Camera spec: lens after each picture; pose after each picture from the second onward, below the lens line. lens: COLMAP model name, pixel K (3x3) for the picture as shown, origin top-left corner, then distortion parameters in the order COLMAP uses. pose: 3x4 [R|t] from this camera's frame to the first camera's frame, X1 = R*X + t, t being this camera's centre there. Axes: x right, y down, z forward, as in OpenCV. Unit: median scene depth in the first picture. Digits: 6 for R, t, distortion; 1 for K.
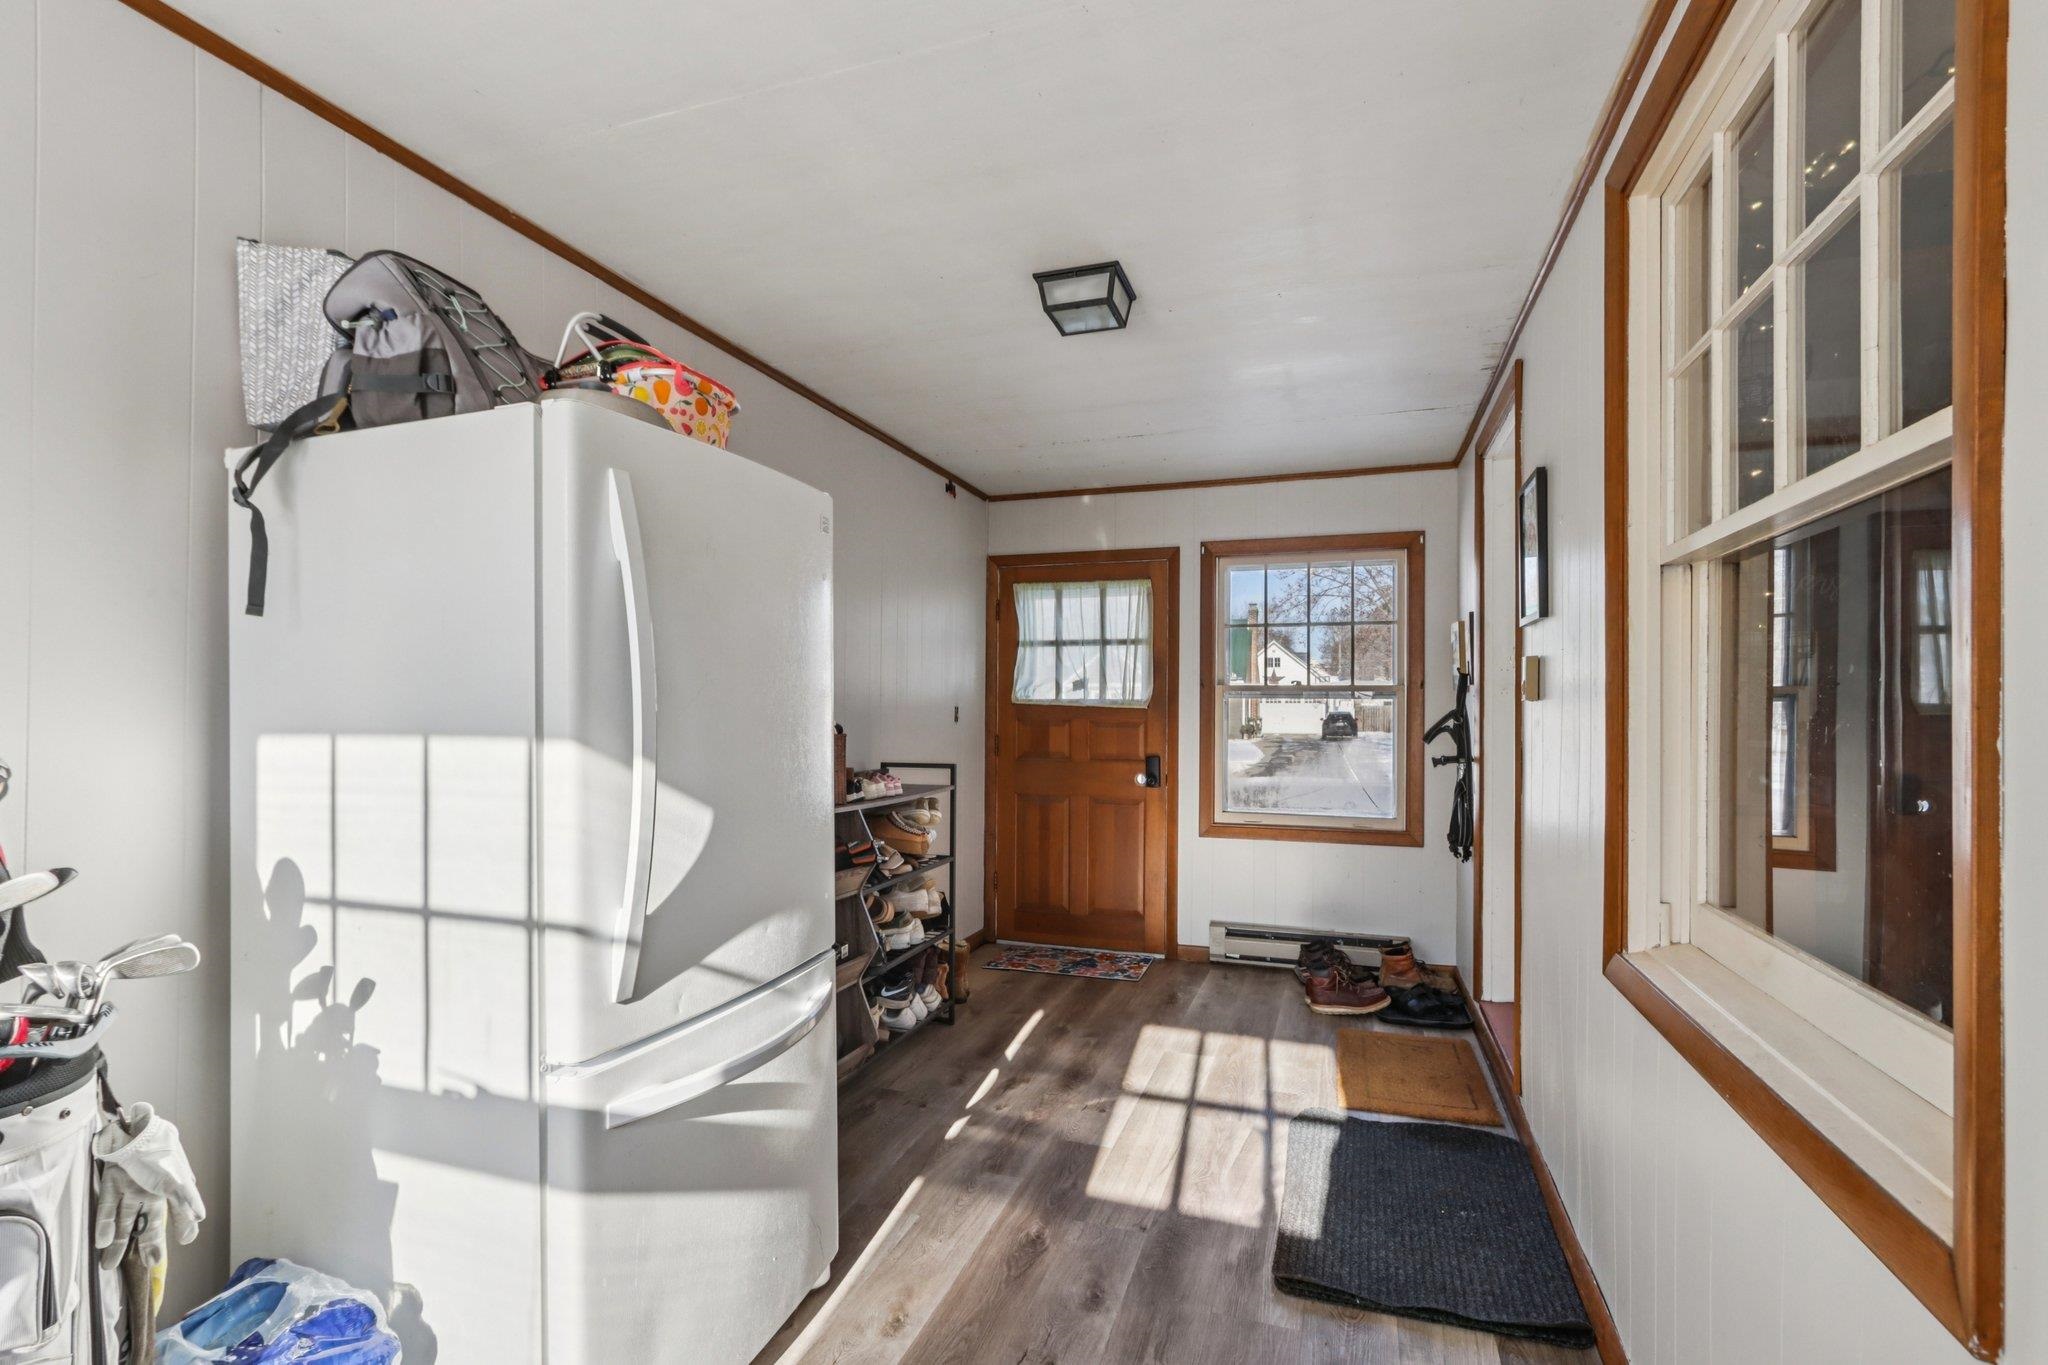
lens RADIAL K [[951.0, 0, 1009.7], [0, 951.0, 678.1], [0, 0, 1]] dist [0.001541, 0.000886]
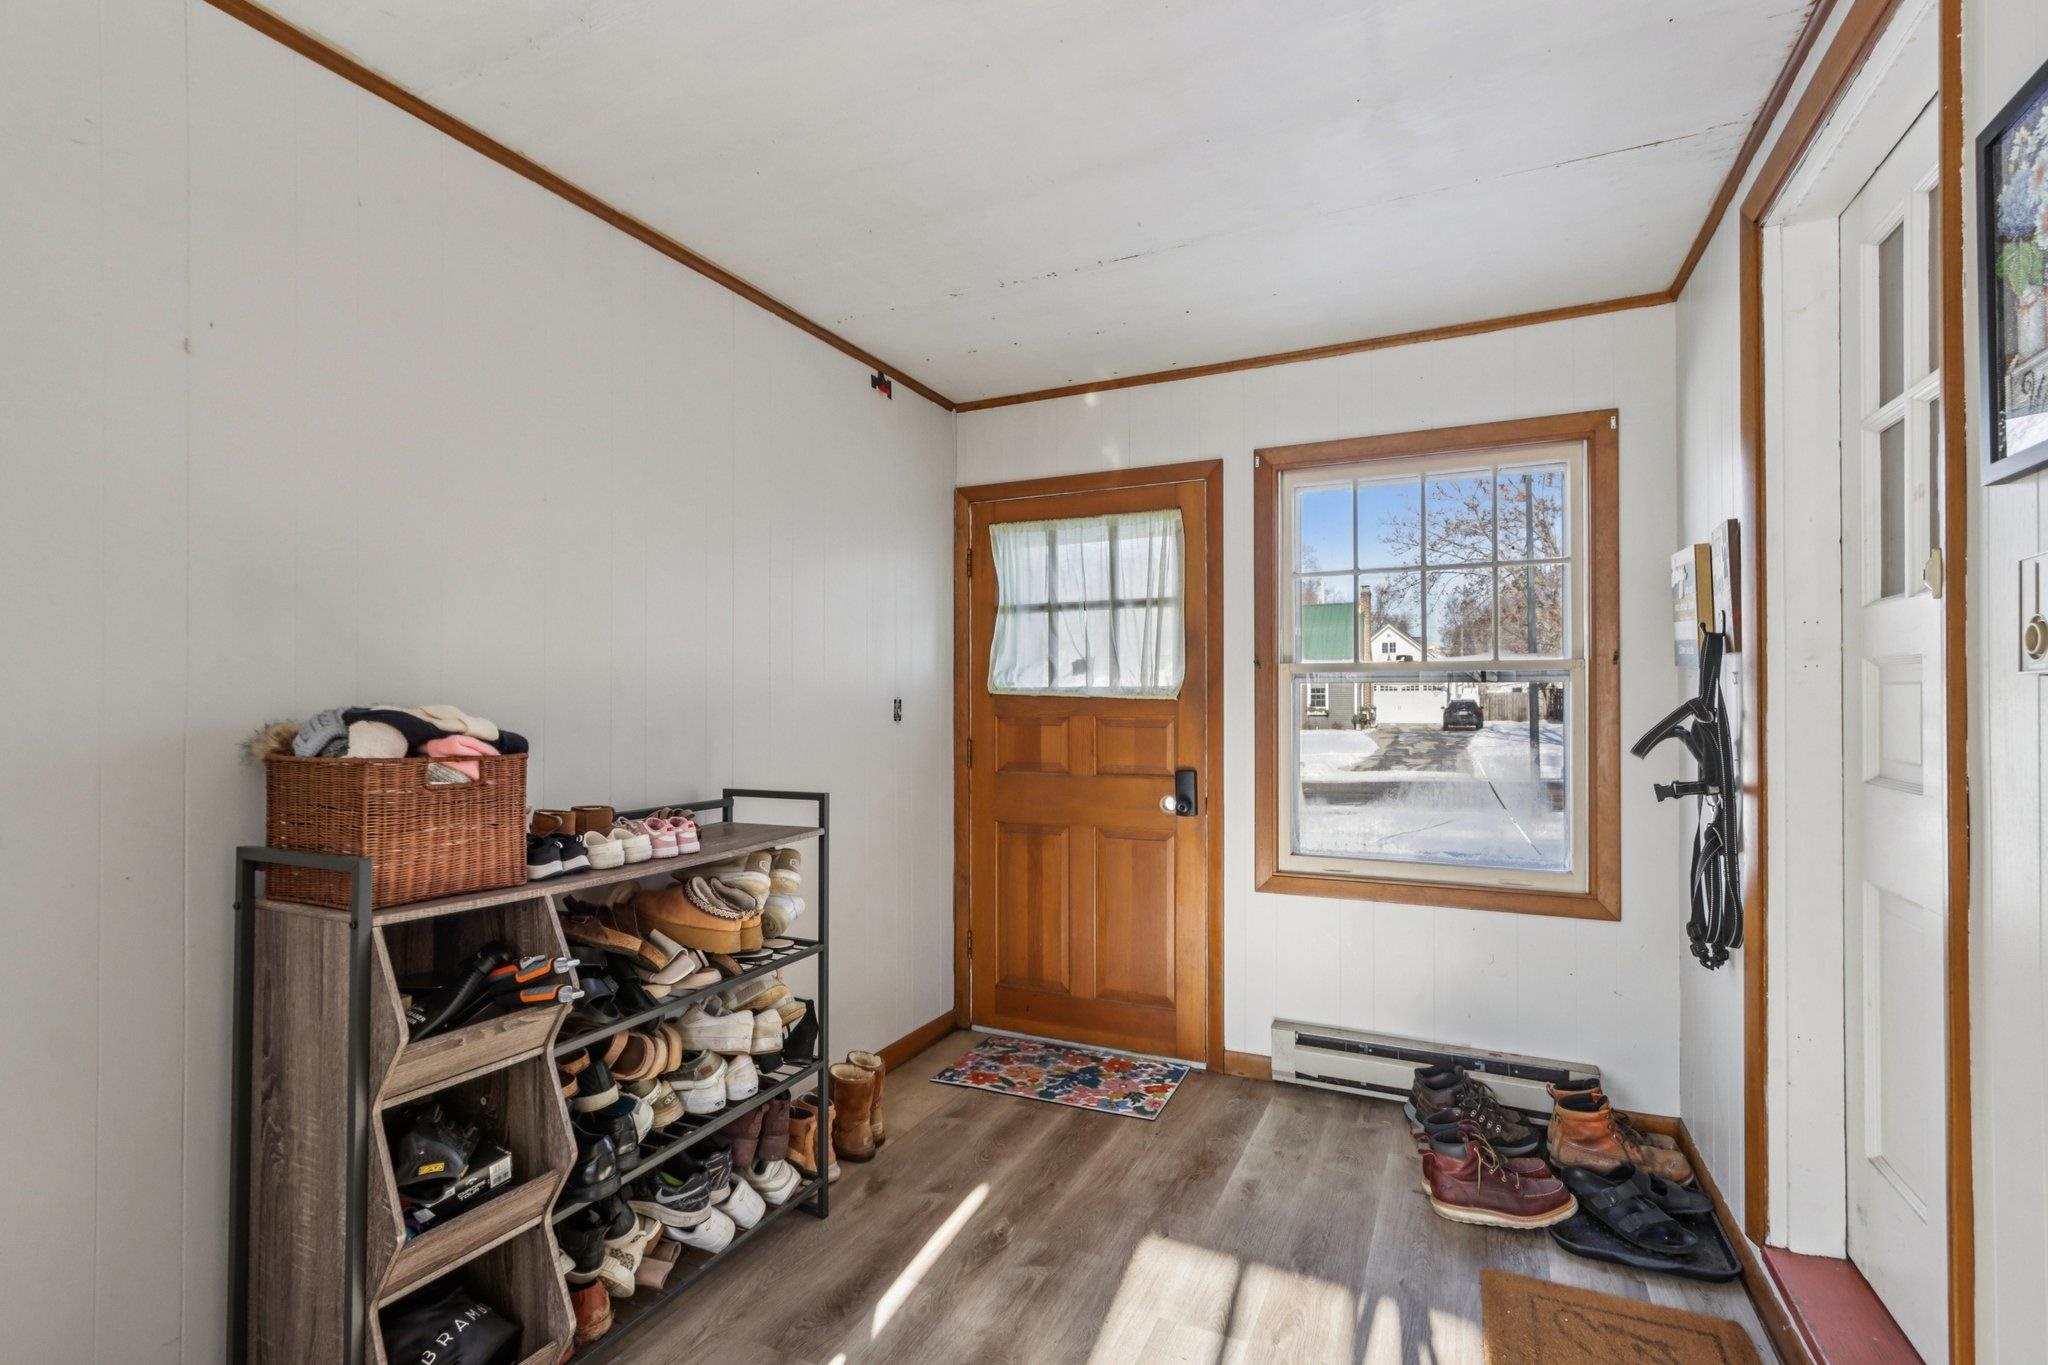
lens RADIAL K [[951.0, 0, 1009.7], [0, 951.0, 678.1], [0, 0, 1]] dist [0.001541, 0.000886]
pose [[0.993932, -0.011084, -0.109434, 0.109512], [0.012104, 0.999889, 0.008664, 0.010067], [0.109326, -0.009936, 0.993956, 0.341258]]
